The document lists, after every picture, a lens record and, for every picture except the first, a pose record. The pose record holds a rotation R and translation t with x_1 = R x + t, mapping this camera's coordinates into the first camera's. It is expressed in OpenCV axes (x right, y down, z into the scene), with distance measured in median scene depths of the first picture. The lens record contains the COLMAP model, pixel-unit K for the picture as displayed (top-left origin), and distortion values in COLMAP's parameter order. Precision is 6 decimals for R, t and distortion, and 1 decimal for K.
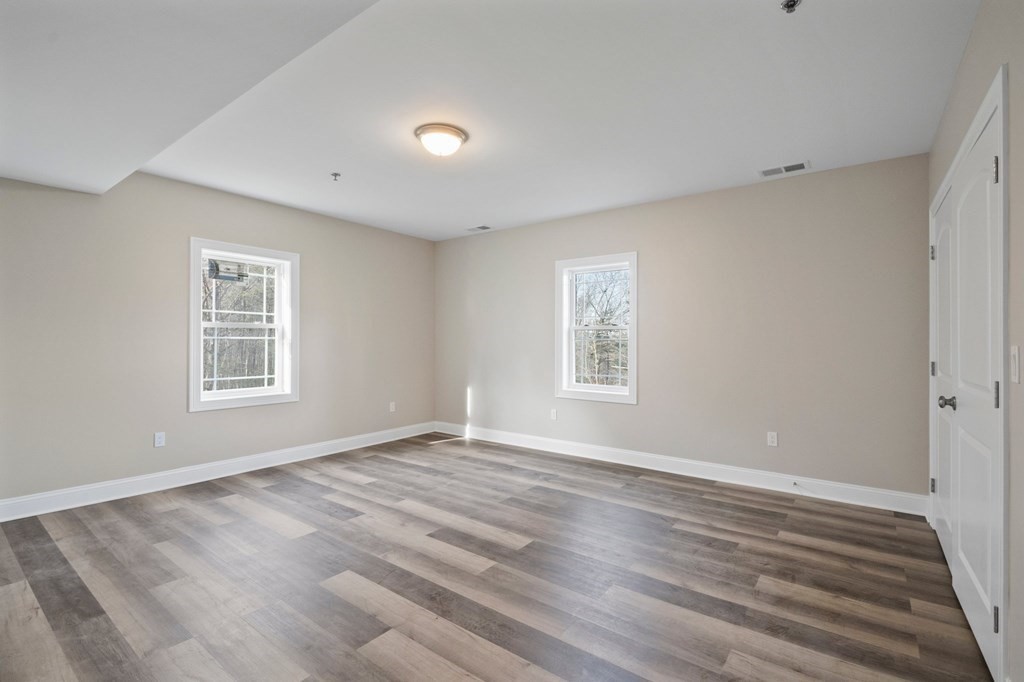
lens RADIAL K [[460.8, 0, 514.1], [0, 460.8, 340.5], [0, 0, 1]] dist [-0.001242, -0.000506]
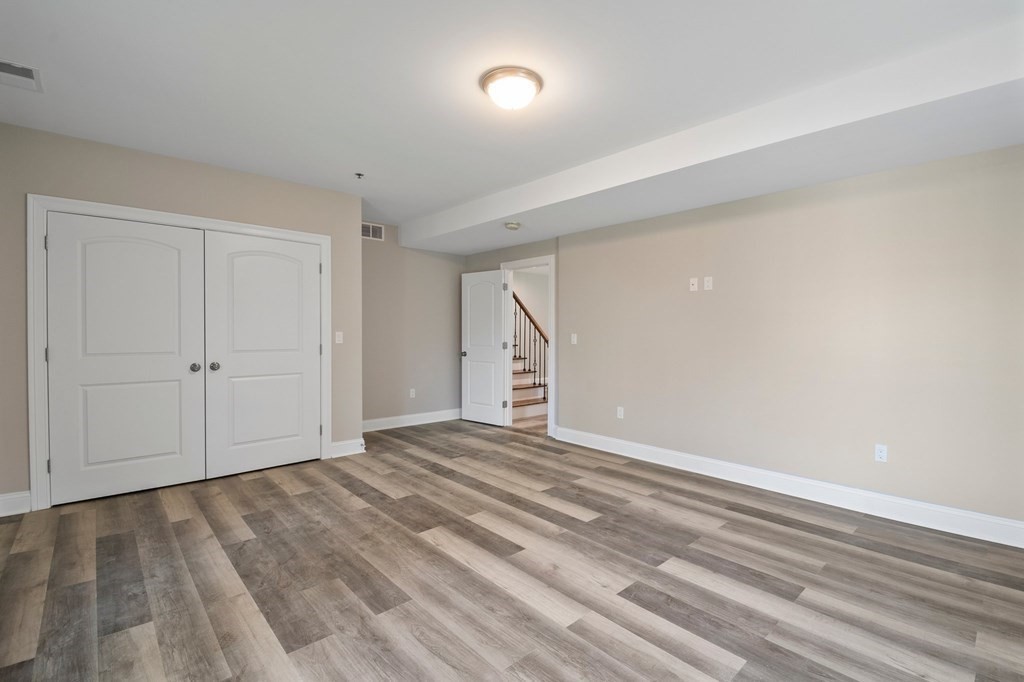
lens RADIAL K [[460.8, 0, 510.8], [0, 460.8, 339.7], [0, 0, 1]] dist [-0.001242, -0.000506]
pose [[-0.981645, -0.011957, 0.190343, -0.329771], [-0.008231, 0.999759, 0.020351, -0.004732], [-0.190540, 0.018410, -0.981507, 1.880588]]
